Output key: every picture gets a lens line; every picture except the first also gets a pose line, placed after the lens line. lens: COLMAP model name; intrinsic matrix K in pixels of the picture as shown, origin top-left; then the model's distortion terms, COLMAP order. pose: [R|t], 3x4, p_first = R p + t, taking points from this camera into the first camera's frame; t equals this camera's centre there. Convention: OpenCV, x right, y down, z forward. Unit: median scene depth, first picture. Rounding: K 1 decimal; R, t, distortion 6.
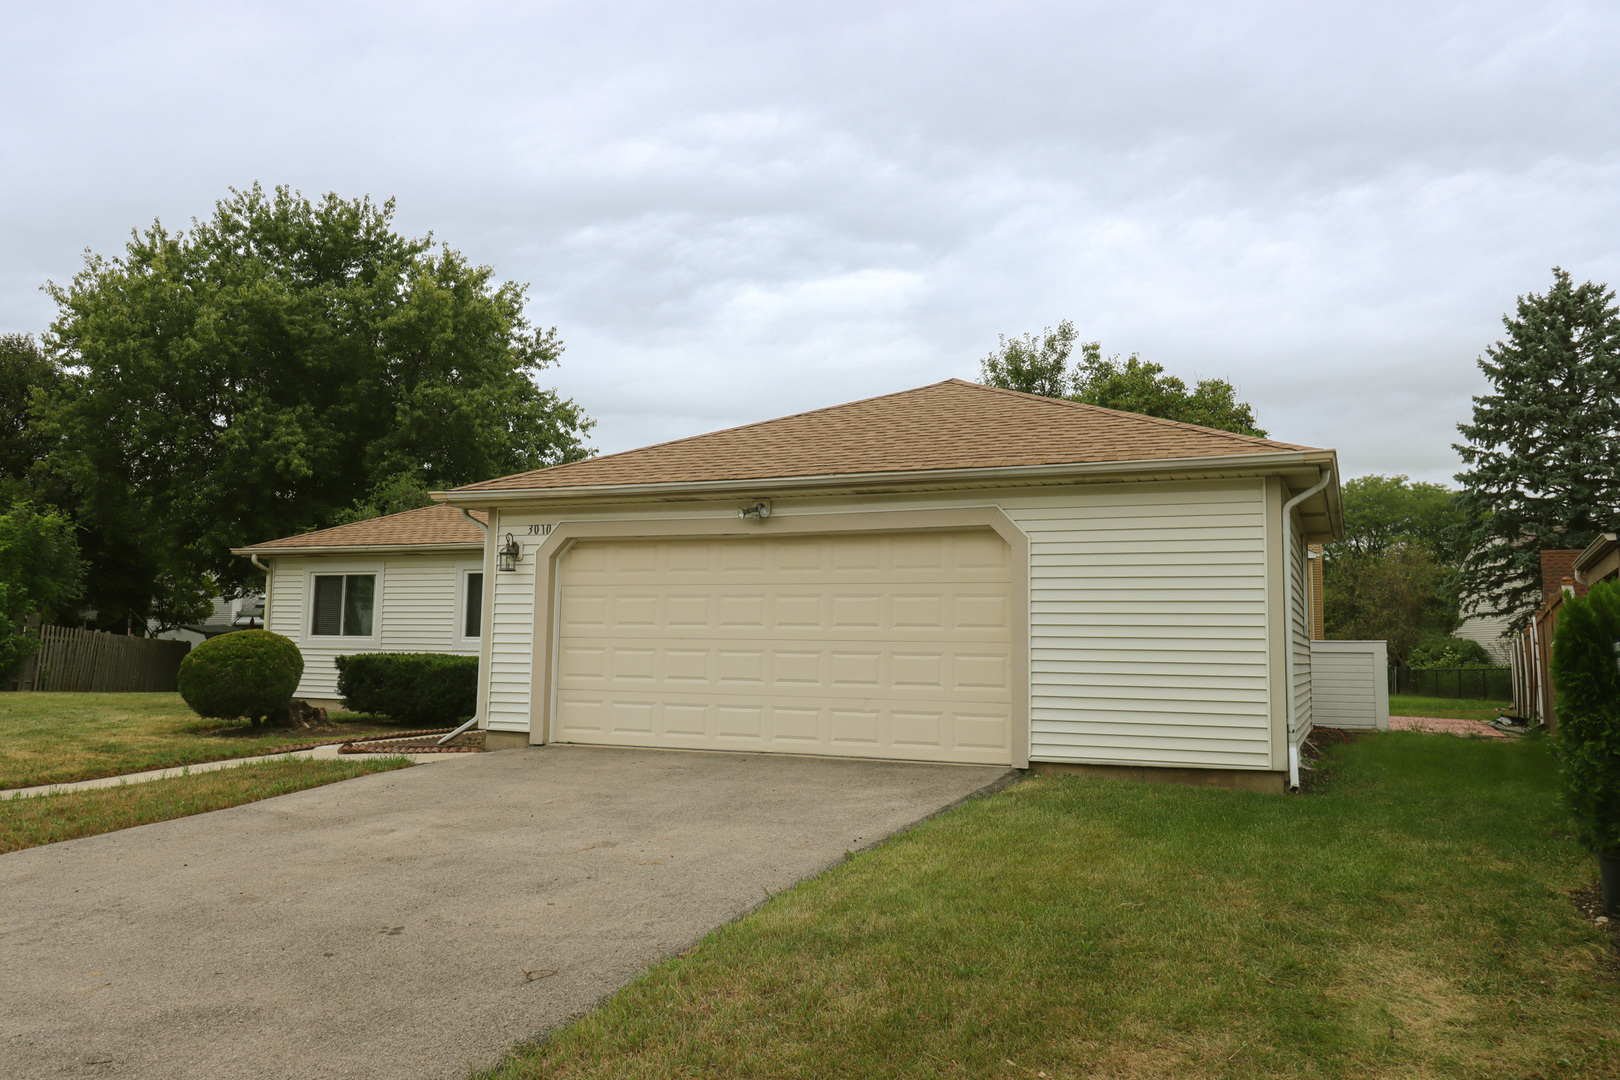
lens RADIAL K [[1322.0, 0, 810.0], [0, 1322.0, 540.0], [0, 0, 1]] dist [0.000104, -0.000156]
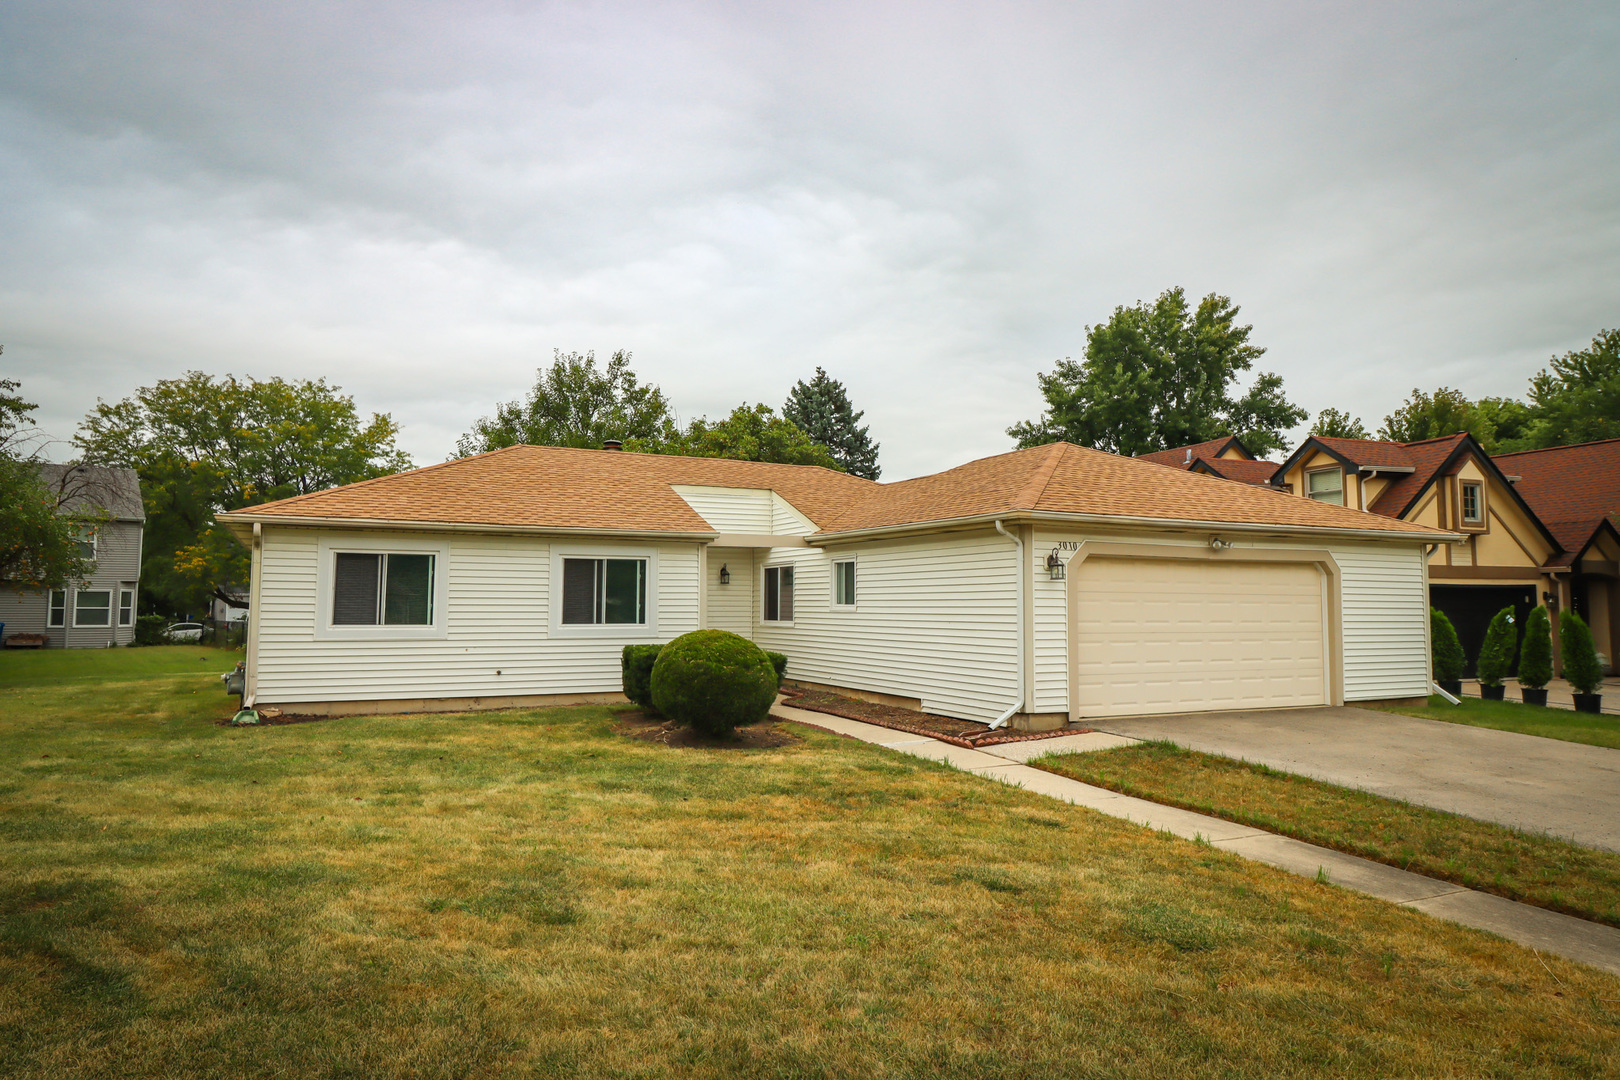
lens RADIAL K [[1036.5, 0, 810.0], [0, 1036.5, 540.0], [0, 0, 1]] dist [0.004224, 0.000751]
pose [[0.638277, 0.037519, 0.768892, -0.838372], [-0.061132, 0.998128, 0.002042, -0.000695], [-0.767376, -0.048307, 0.639375, 0.437607]]
